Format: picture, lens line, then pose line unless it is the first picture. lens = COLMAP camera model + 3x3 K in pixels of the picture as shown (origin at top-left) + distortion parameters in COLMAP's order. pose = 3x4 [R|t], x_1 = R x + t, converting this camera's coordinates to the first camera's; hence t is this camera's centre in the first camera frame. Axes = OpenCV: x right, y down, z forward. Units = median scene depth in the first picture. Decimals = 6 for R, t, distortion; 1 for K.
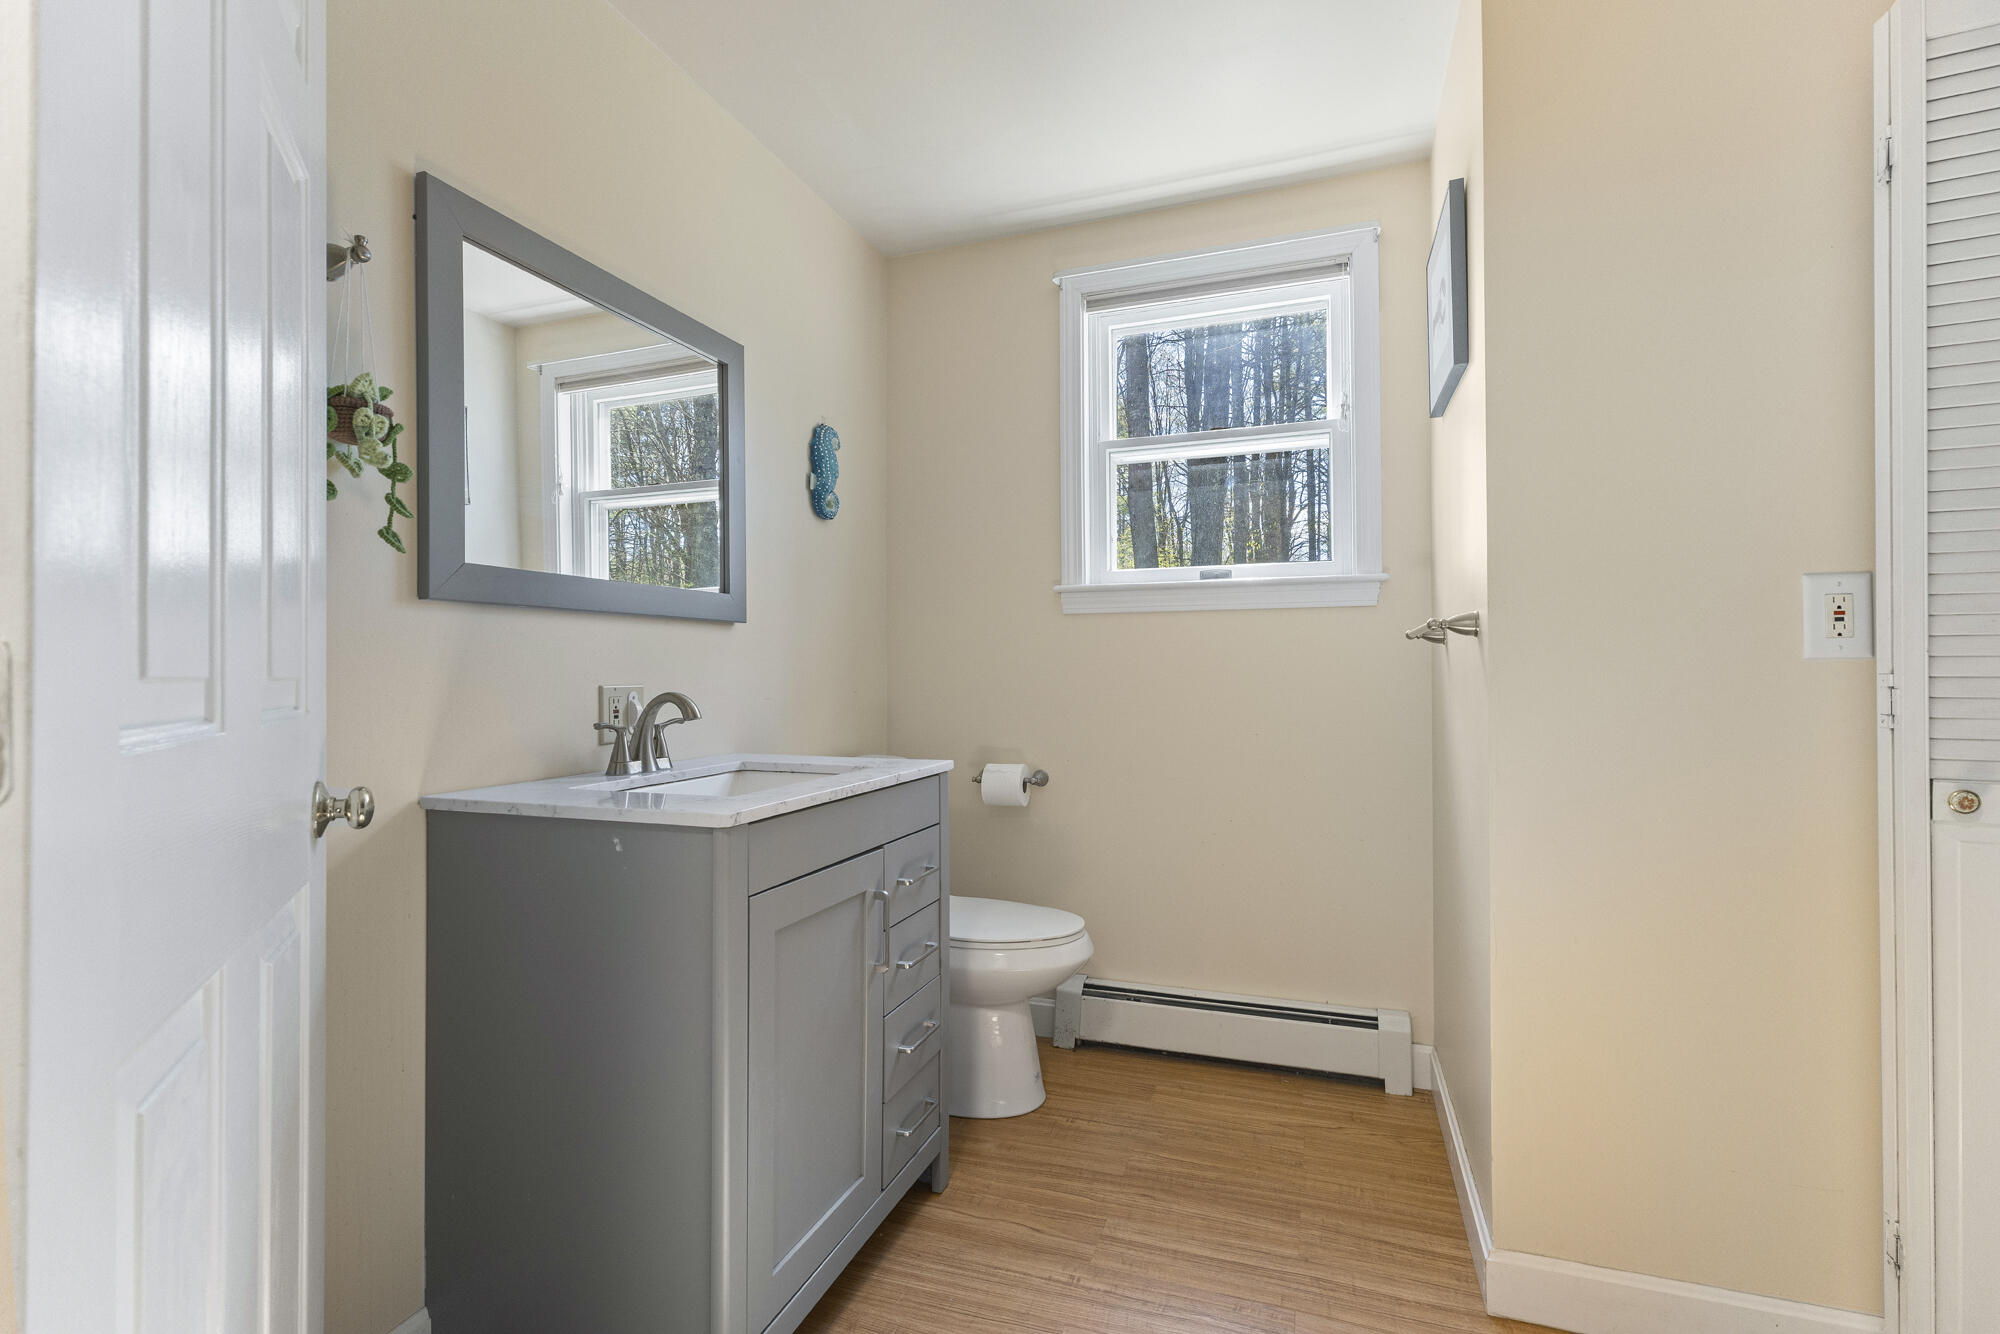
lens RADIAL K [[926.9, 0, 1003.4], [0, 926.9, 664.5], [0, 0, 1]] dist [0.010651, -0.001795]
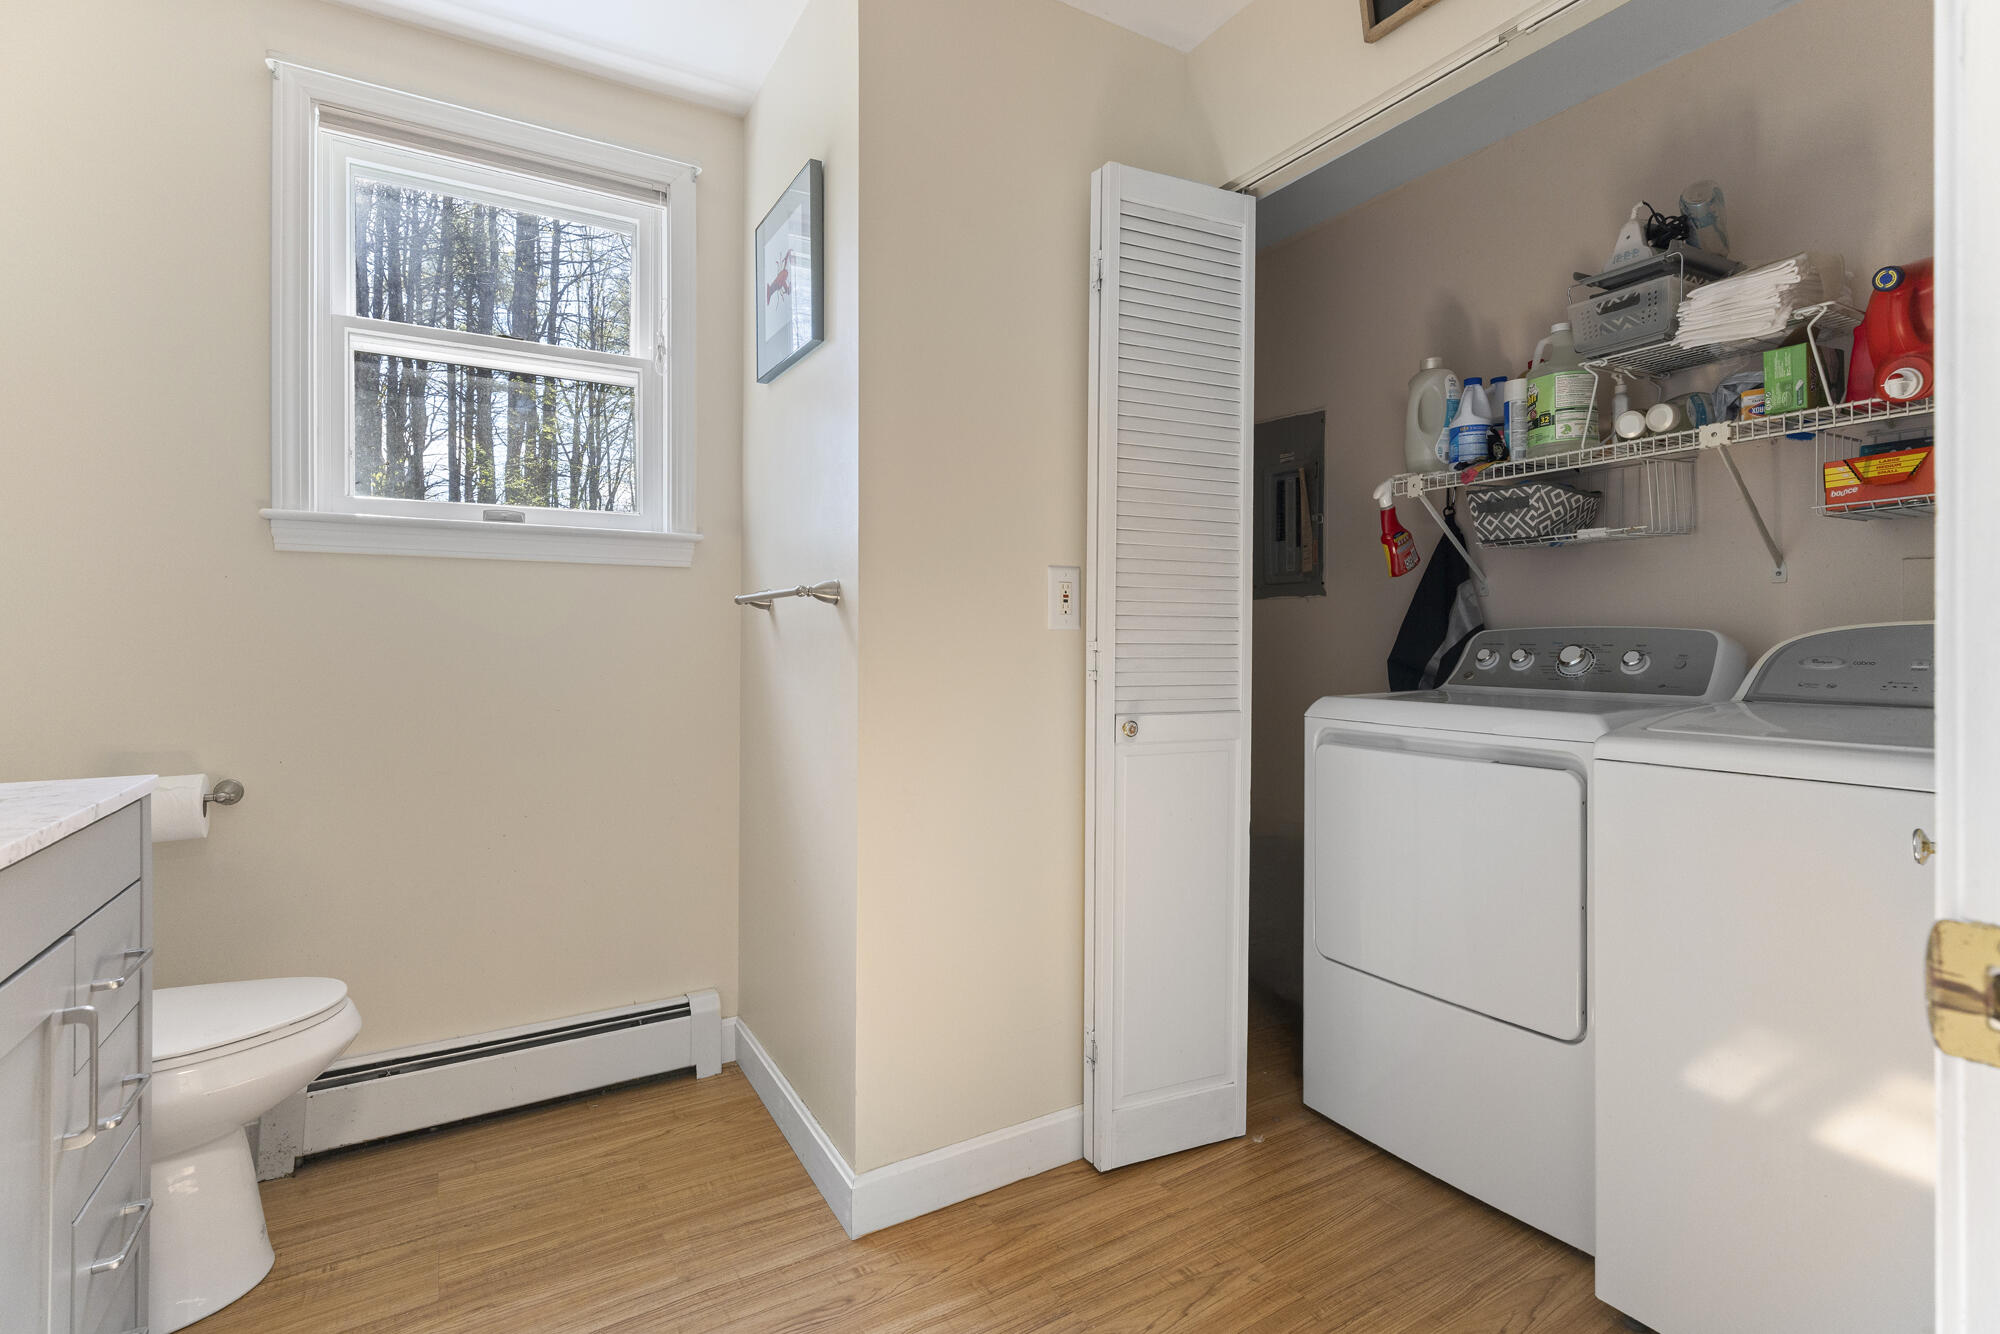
lens RADIAL K [[1010.5, 0, 1019.5], [0, 1010.5, 635.1], [0, 0, 1]] dist [0.010419, -0.000247]
pose [[0.610452, 0.009048, 0.792002, -0.226523], [-0.012781, 0.999917, -0.001572, 0.003110], [-0.791950, -0.009163, 0.610517, 0.114899]]
